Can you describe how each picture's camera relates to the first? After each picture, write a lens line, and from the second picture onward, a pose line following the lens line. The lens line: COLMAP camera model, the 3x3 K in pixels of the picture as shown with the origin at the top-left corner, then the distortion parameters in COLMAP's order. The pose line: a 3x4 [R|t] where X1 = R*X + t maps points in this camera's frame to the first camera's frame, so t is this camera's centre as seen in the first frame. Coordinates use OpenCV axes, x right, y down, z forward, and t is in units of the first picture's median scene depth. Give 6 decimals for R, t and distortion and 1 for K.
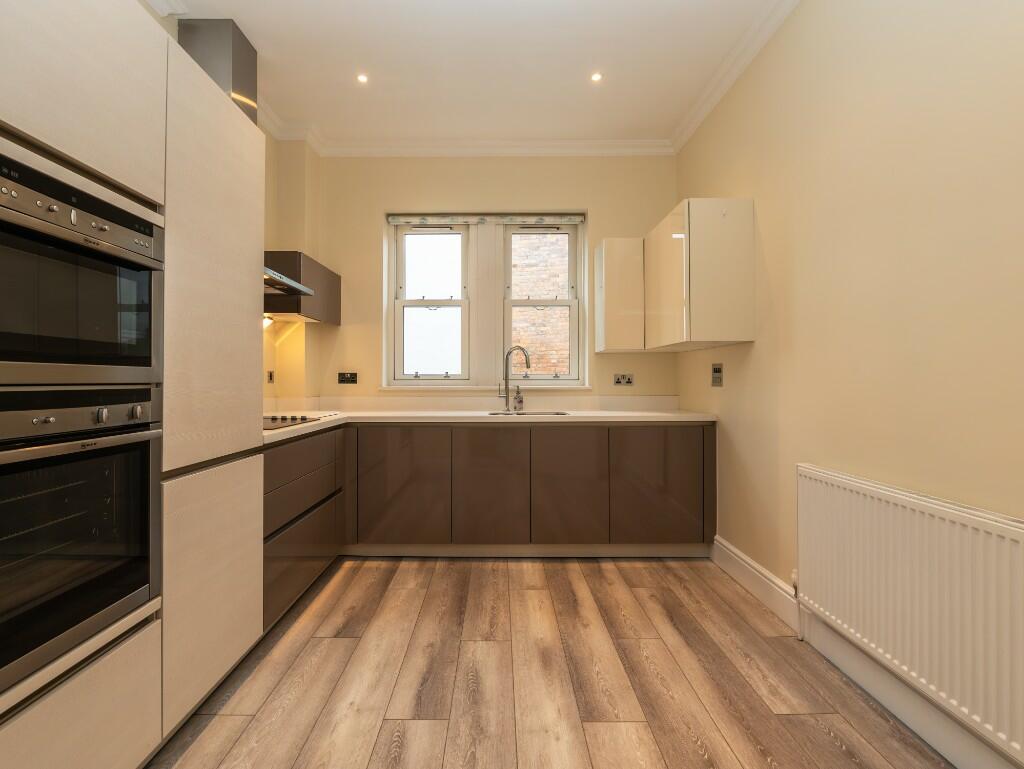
lens RADIAL K [[479.5, 0, 507.4], [0, 479.5, 380.1], [0, 0, 1]] dist [0.001163, 0.000209]
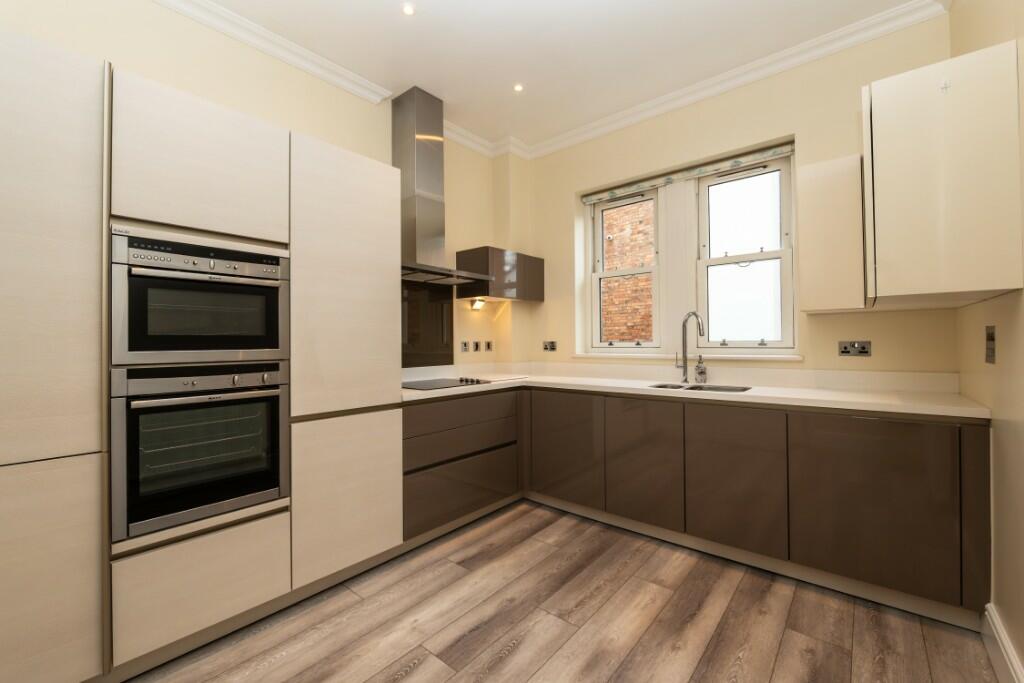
lens RADIAL K [[429.8, 0, 512.0], [0, 429.8, 341.5], [0, 0, 1]] dist [-0.002579, -0.000387]
pose [[0.765456, -0.005825, -0.643462, 0.367578], [0.008423, 0.999964, 0.000967, -0.023266], [0.643433, -0.006160, 0.765478, 0.209904]]
